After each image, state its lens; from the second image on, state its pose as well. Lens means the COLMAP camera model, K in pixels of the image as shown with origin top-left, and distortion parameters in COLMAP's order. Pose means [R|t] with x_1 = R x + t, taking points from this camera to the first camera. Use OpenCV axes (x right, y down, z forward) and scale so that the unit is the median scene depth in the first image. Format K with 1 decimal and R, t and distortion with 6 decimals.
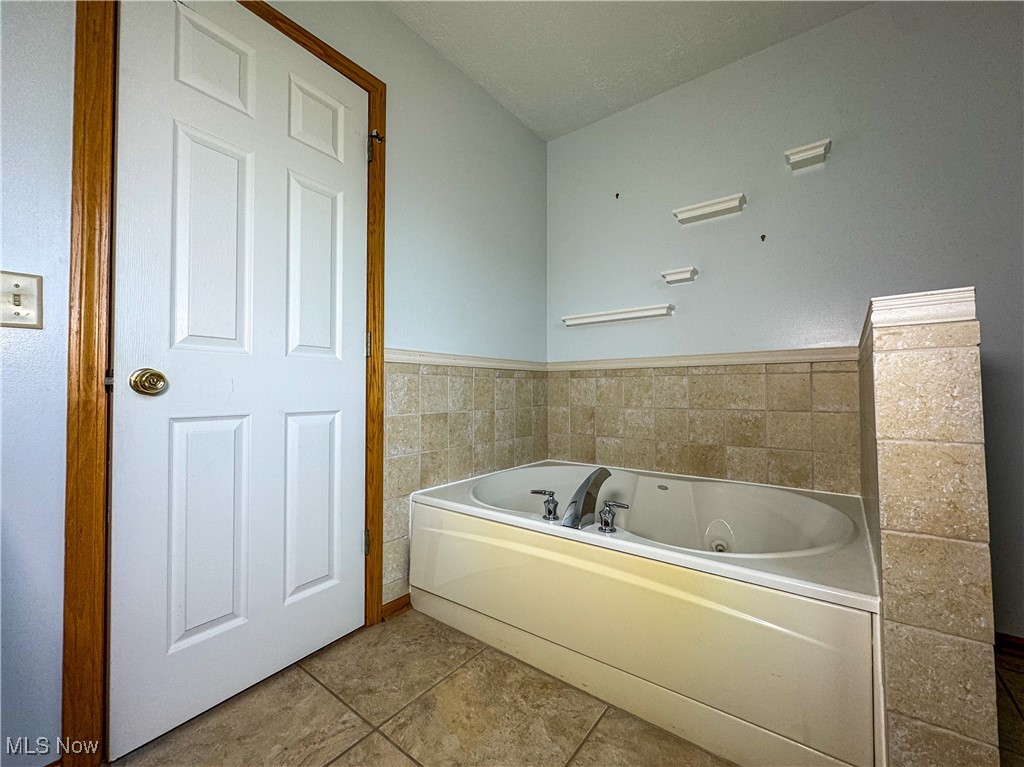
lens RADIAL K [[413.3, 0, 517.1], [0, 413.3, 386.6], [0, 0, 1]] dist [-0.001056, 0.000244]
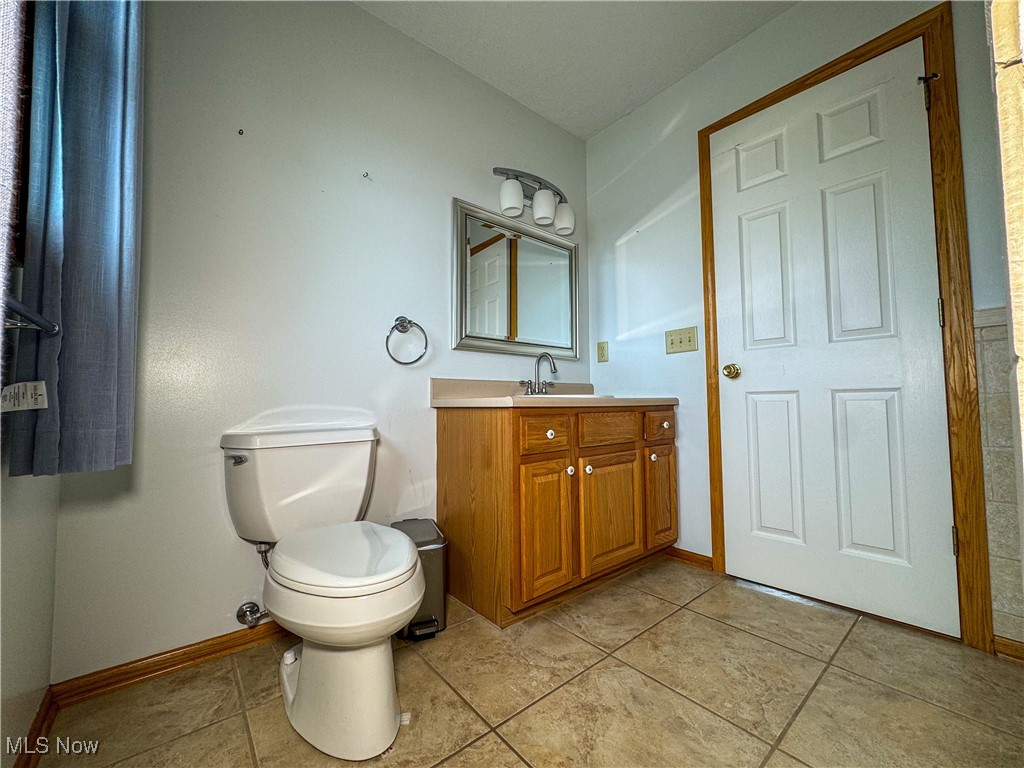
lens RADIAL K [[413.3, 0, 513.7], [0, 413.3, 381.1], [0, 0, 1]] dist [-0.001056, 0.000244]
pose [[-0.208631, -0.044223, -0.976994, 0.866988], [0.029217, 0.998249, -0.051424, 0.078458], [0.977558, -0.039274, -0.206974, 0.371163]]
